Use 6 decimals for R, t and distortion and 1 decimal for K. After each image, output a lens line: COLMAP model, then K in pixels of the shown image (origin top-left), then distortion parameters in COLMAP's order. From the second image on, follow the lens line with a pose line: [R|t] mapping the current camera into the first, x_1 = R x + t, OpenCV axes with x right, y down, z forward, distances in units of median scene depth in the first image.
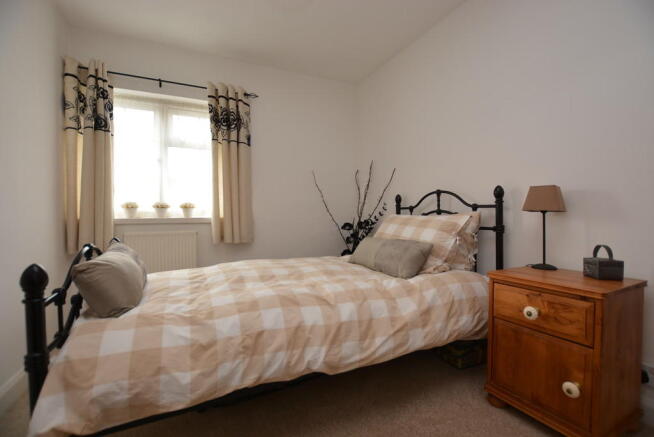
lens RADIAL K [[290.4, 0, 327.0], [0, 290.4, 220.5], [0, 0, 1]] dist [-0.018006, -0.000194]
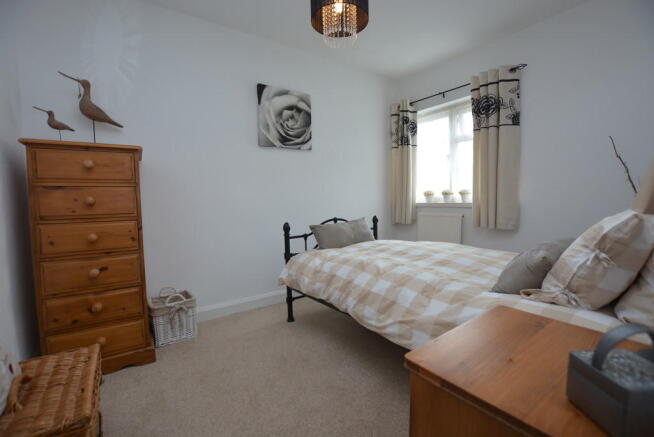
lens RADIAL K [[290.4, 0, 328.1], [0, 290.4, 218.7], [0, 0, 1]] dist [-0.018006, -0.000194]
pose [[0.165764, 0.071553, -0.983566, 0.651937], [-0.001346, 0.997380, 0.072331, -0.032203], [0.986165, -0.010666, 0.165426, 0.313376]]
